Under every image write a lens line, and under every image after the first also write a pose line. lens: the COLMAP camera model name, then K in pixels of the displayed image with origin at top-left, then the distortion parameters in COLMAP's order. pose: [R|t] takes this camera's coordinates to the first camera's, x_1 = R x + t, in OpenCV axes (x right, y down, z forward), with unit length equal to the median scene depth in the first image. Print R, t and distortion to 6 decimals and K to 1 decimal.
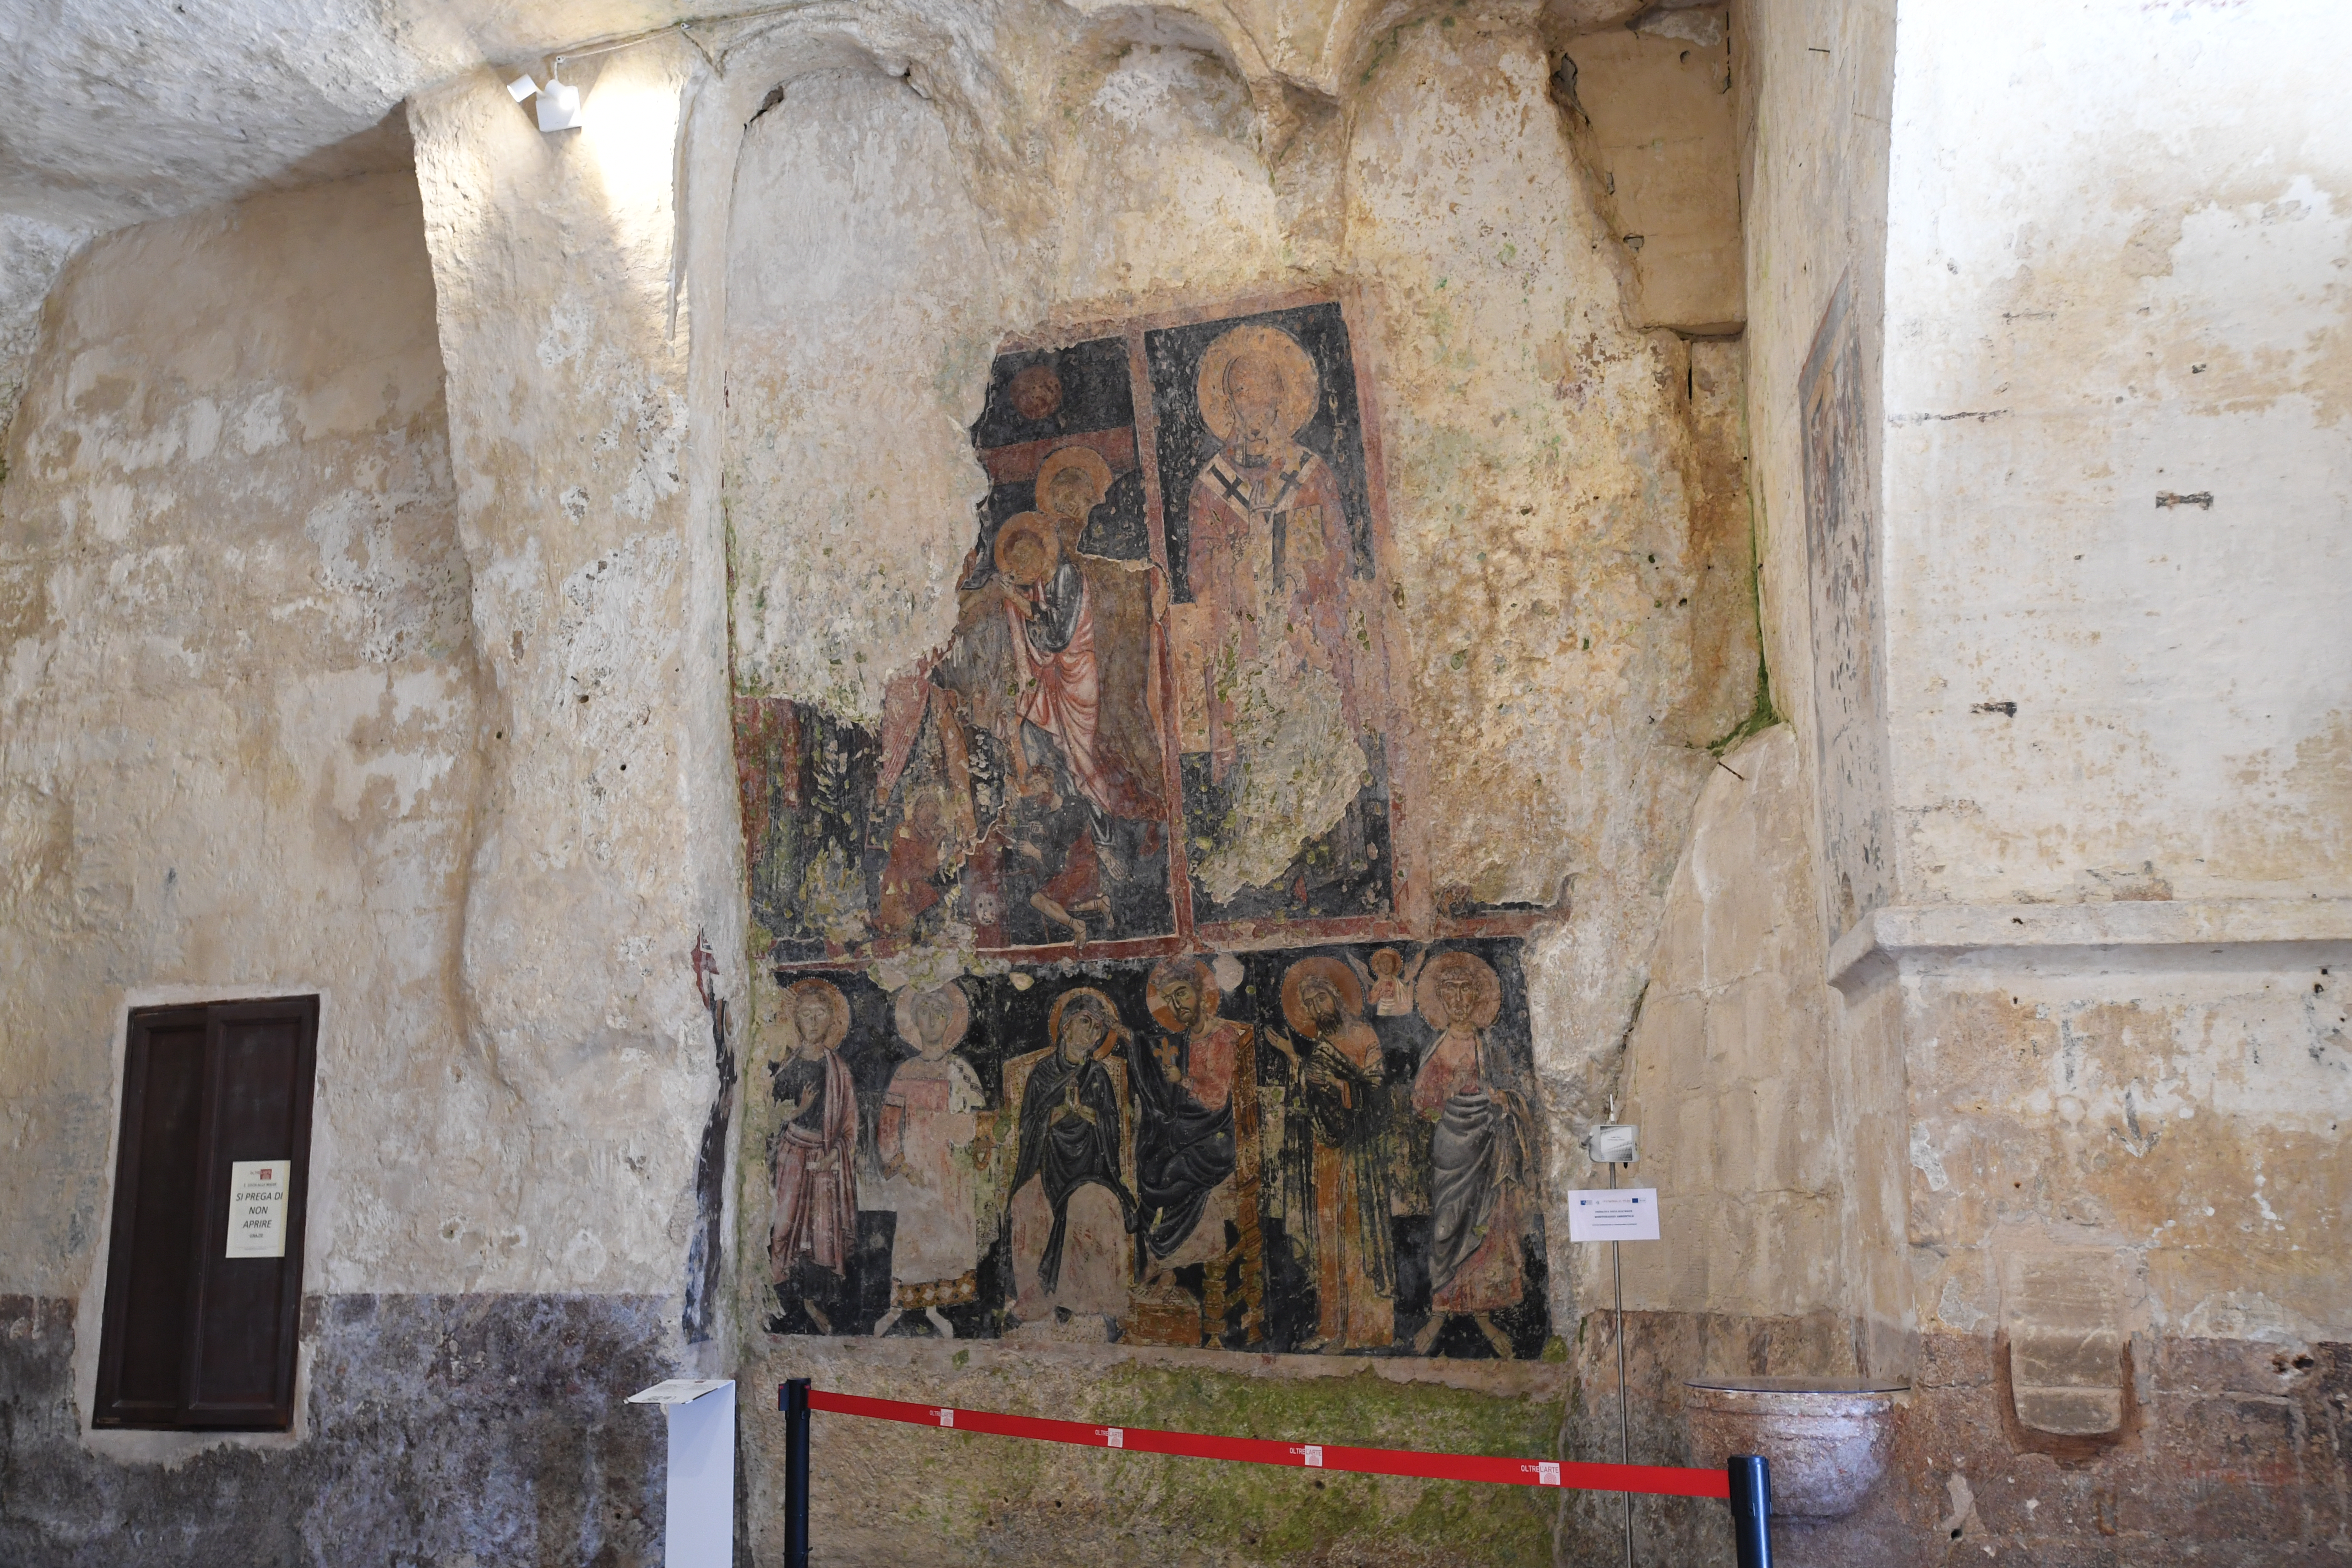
lens RADIAL K [[2213.3, 0, 1176.0], [0, 2213.3, 784.0], [0, 0, 1]] dist [0.036081, 0.019524]
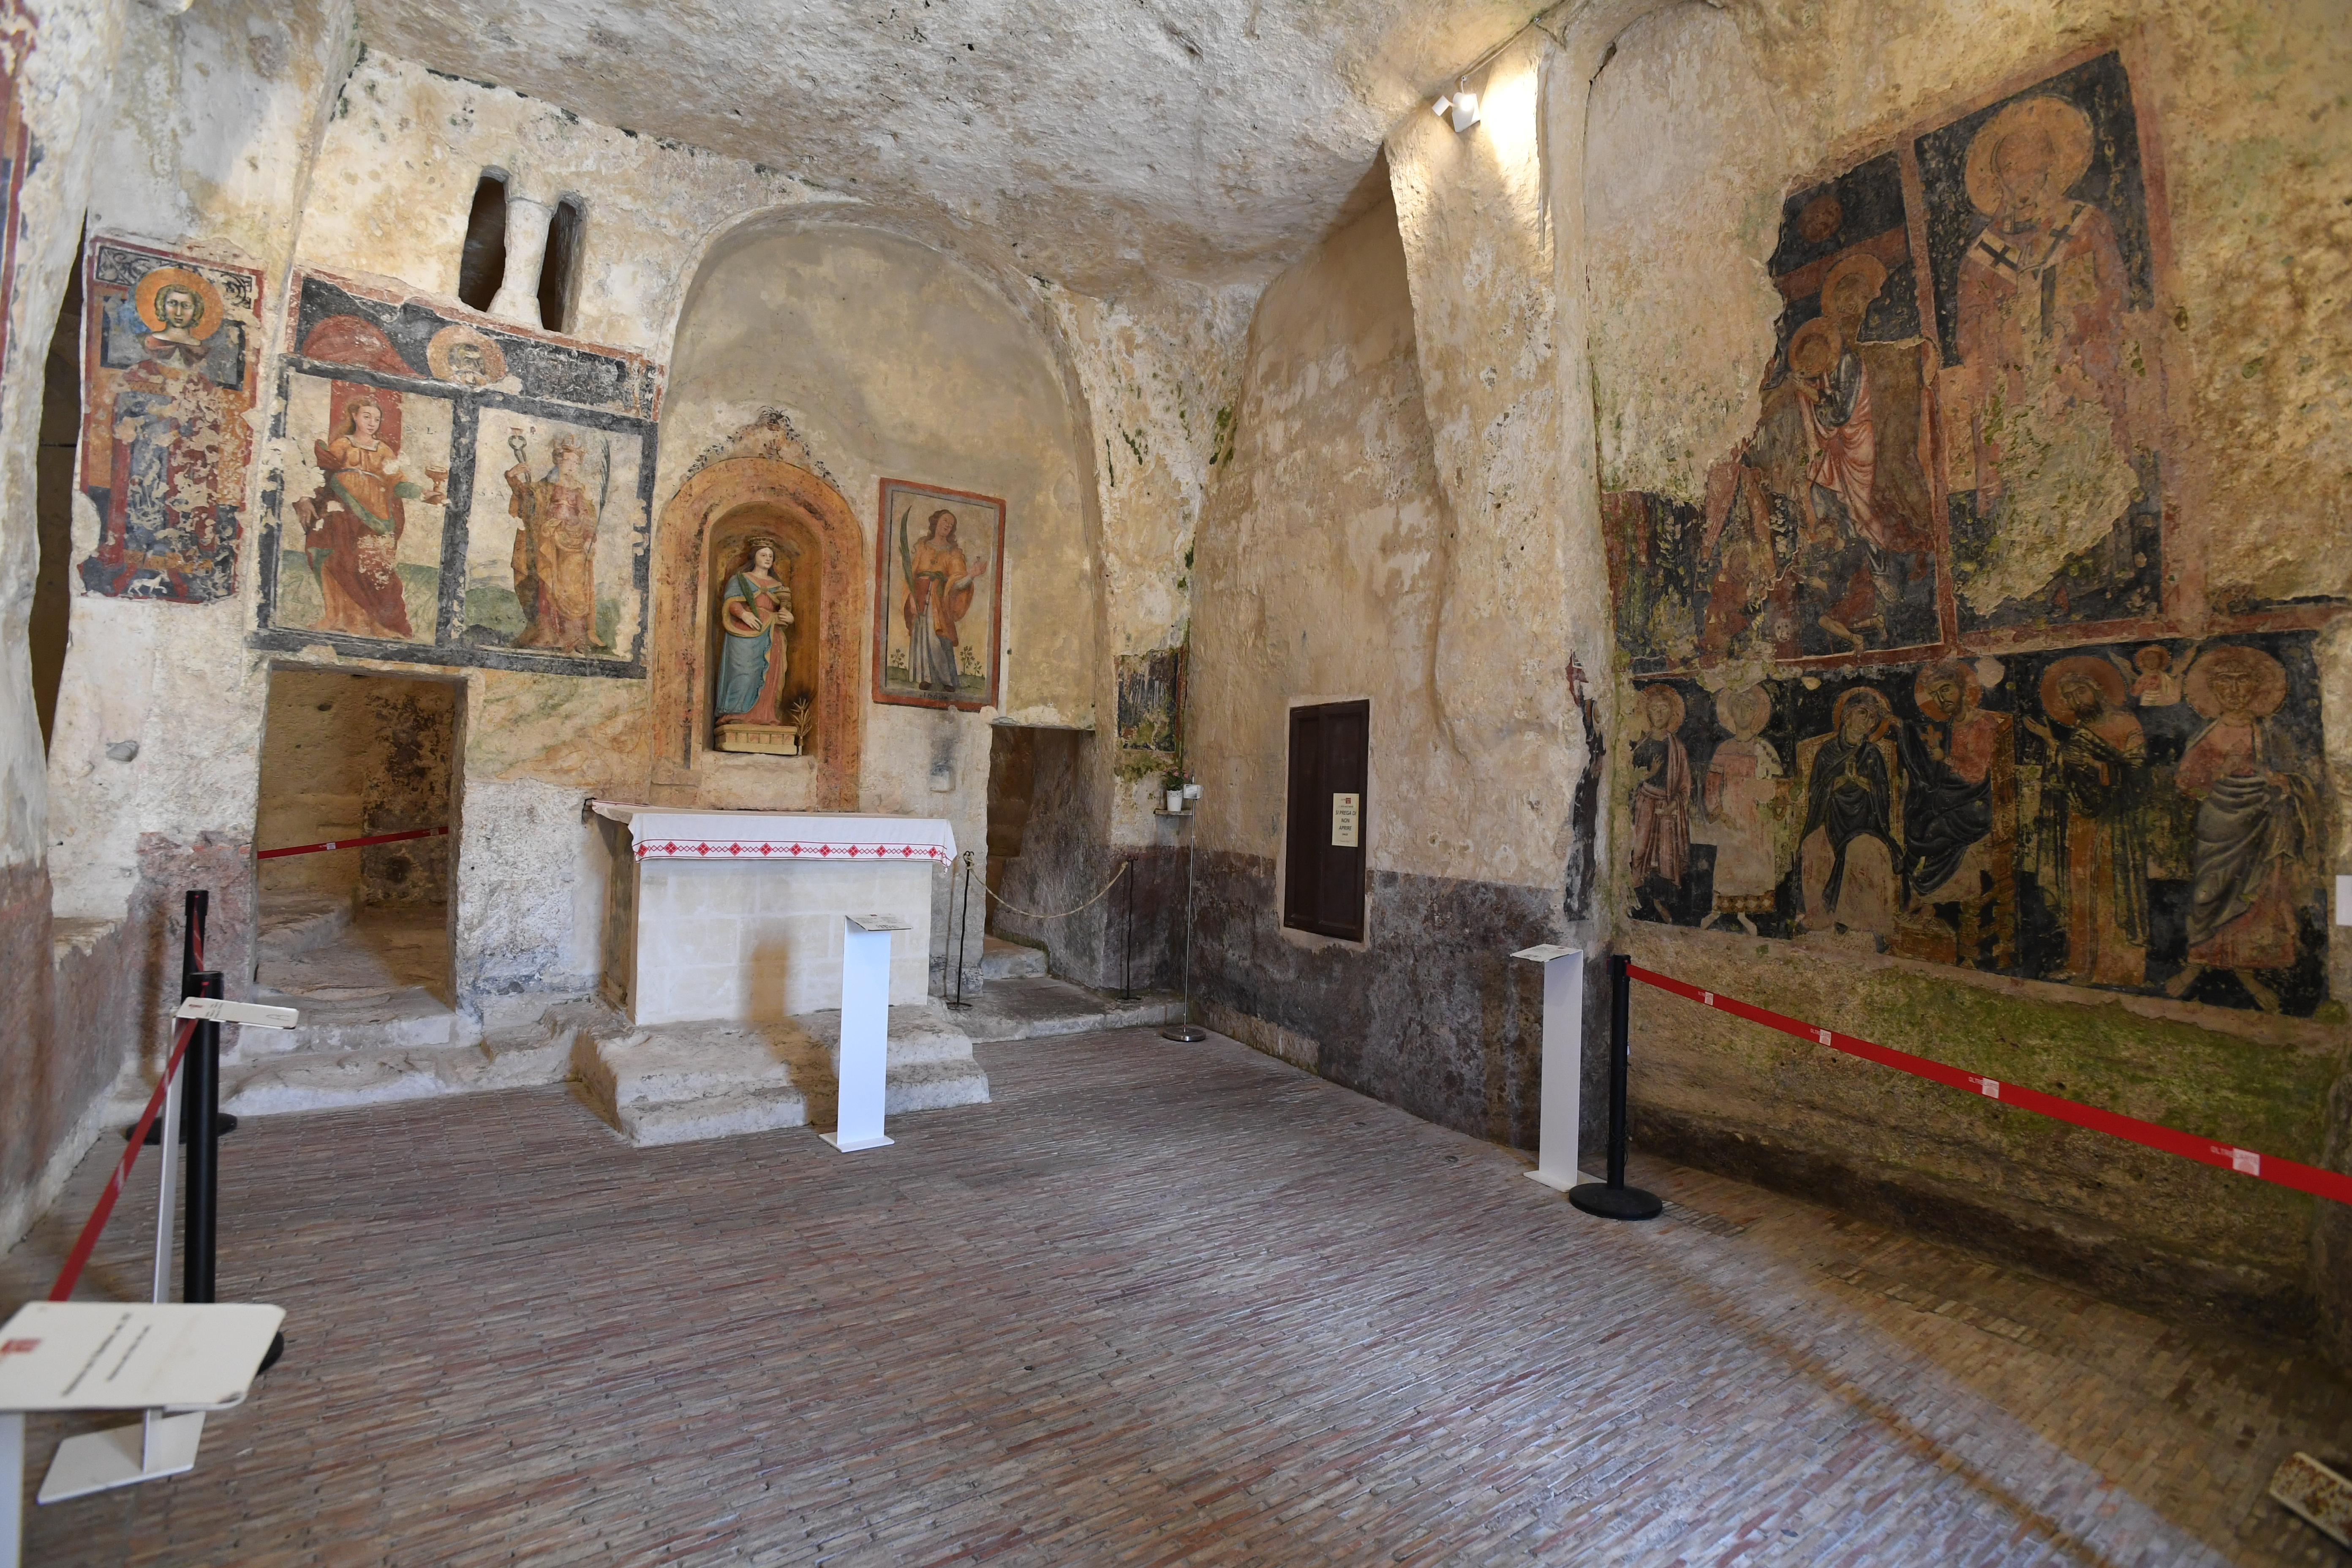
lens RADIAL K [[1146.2, 0, 1176.0], [0, 1146.2, 784.0], [0, 0, 1]] dist [-0.057135, 0.022523]
pose [[0.766371, 0.030243, -0.641686, 0.075820], [0.077606, 0.987217, 0.139214, 0.025164], [0.637693, -0.156488, 0.754228, 0.237021]]
